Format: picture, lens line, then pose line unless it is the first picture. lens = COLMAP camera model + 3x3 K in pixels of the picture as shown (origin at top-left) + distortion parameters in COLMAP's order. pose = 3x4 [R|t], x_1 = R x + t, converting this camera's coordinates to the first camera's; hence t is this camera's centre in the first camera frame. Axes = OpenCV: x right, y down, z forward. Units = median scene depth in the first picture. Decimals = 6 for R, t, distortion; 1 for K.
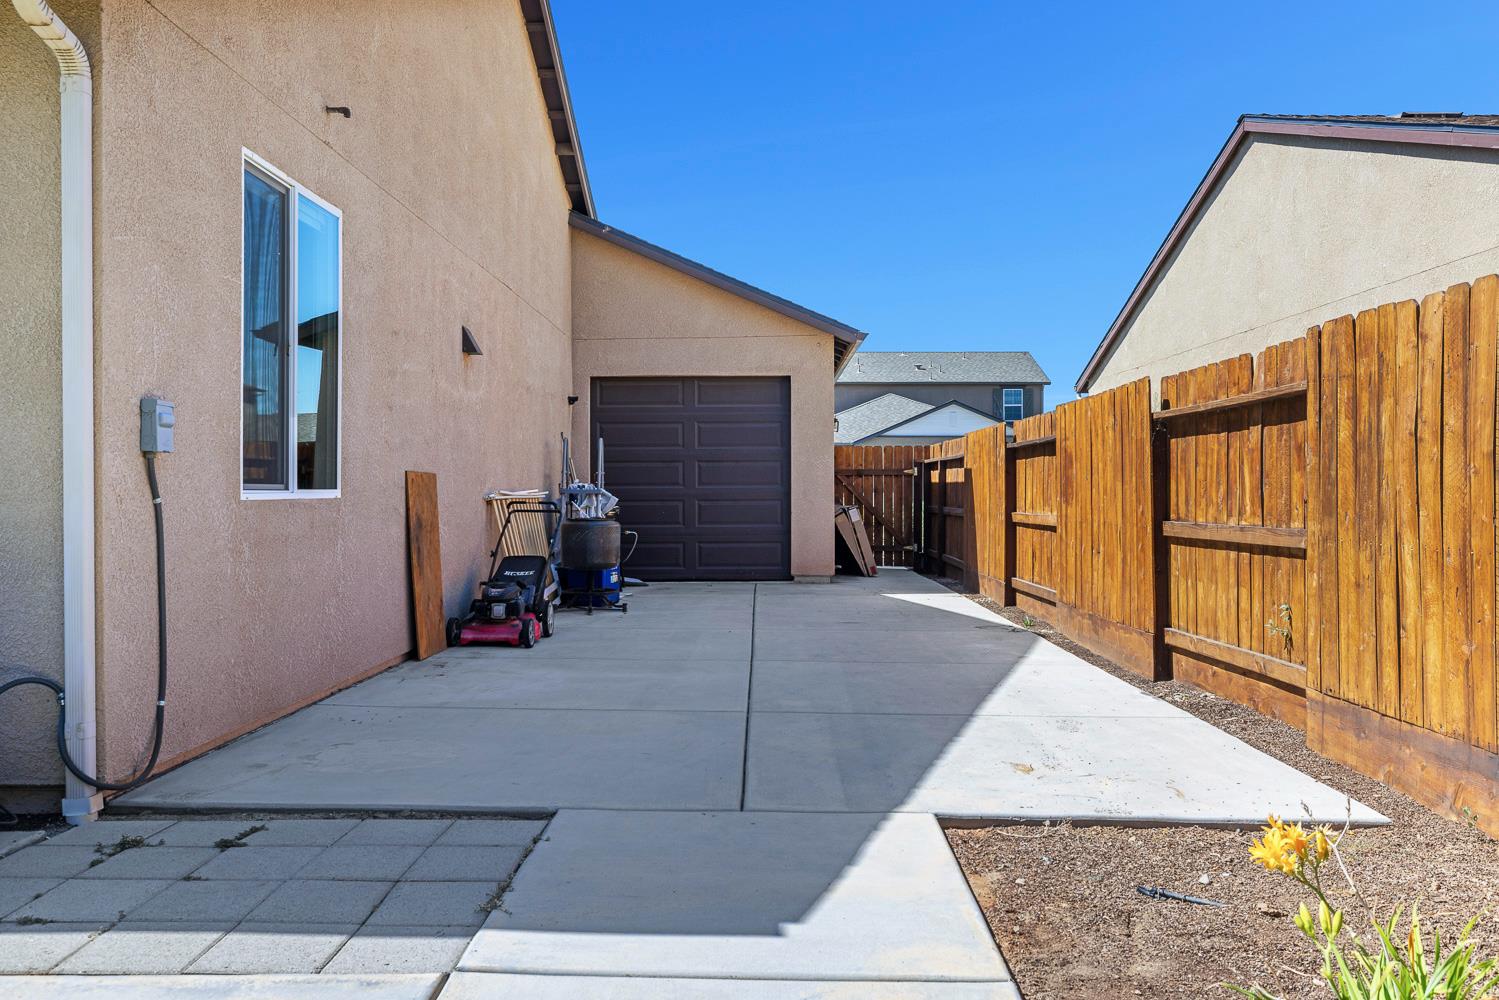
lens RADIAL K [[1206.0, 0, 748.9], [0, 1206.0, 497.5], [0, 0, 1]] dist [-0.001391, 0.000213]
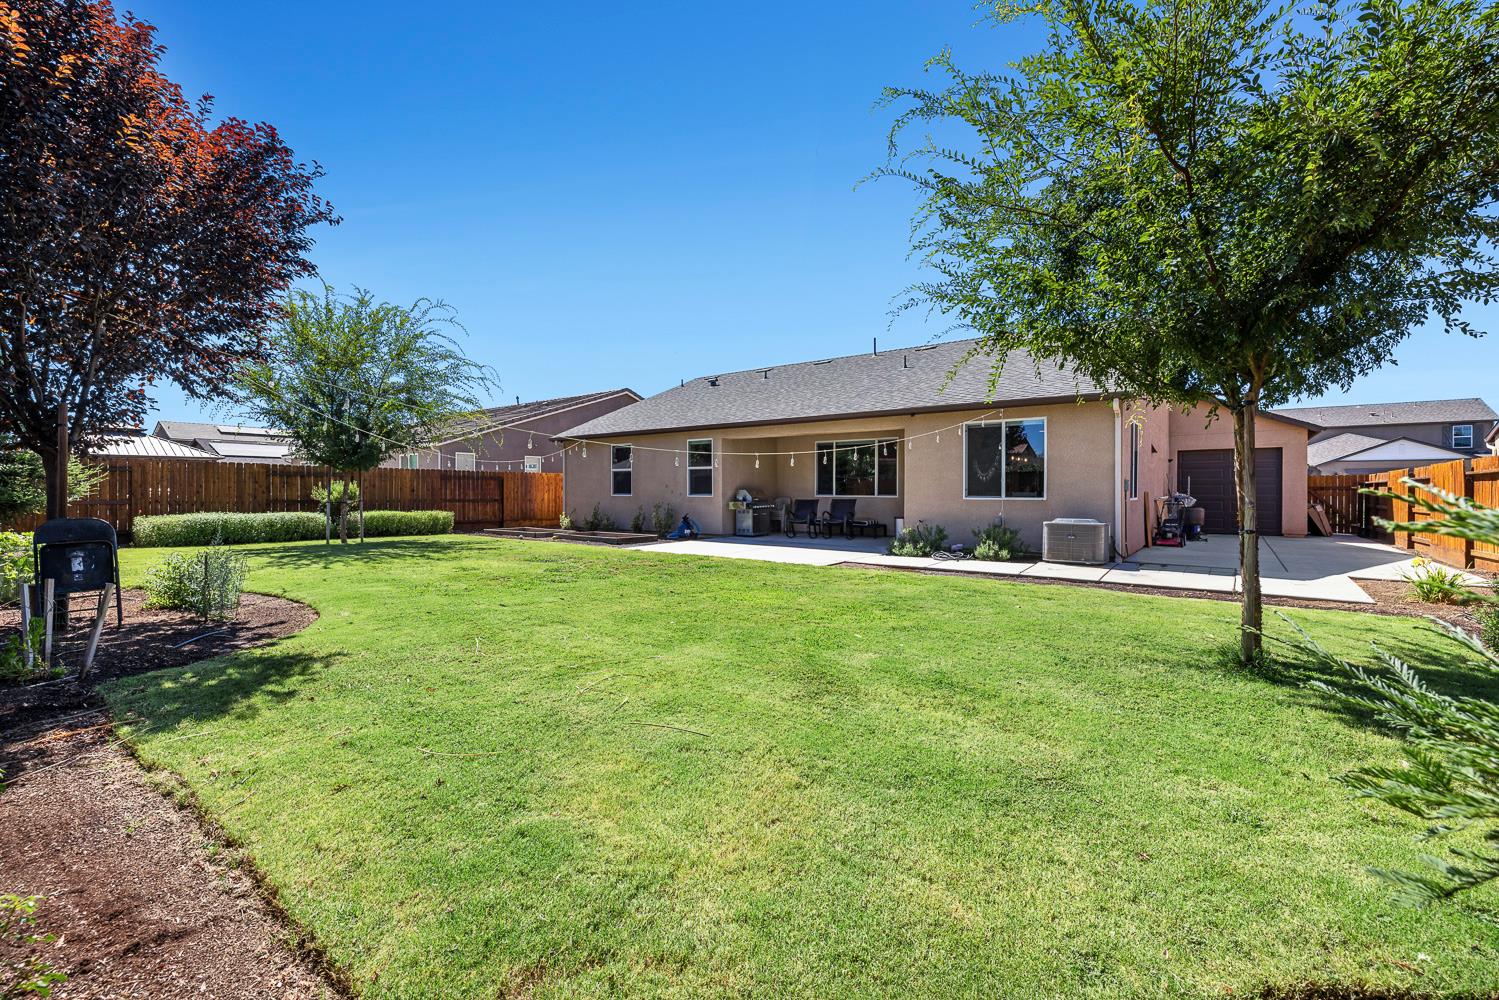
lens RADIAL K [[633.6, 0, 751.4], [0, 633.6, 491.2], [0, 0, 1]] dist [0.002360, 0.000376]
pose [[0.802597, 0.002501, -0.596516, -0.052079], [-0.007050, 0.999961, -0.005293, -0.003055], [0.596480, 0.008454, 0.802583, -0.541399]]
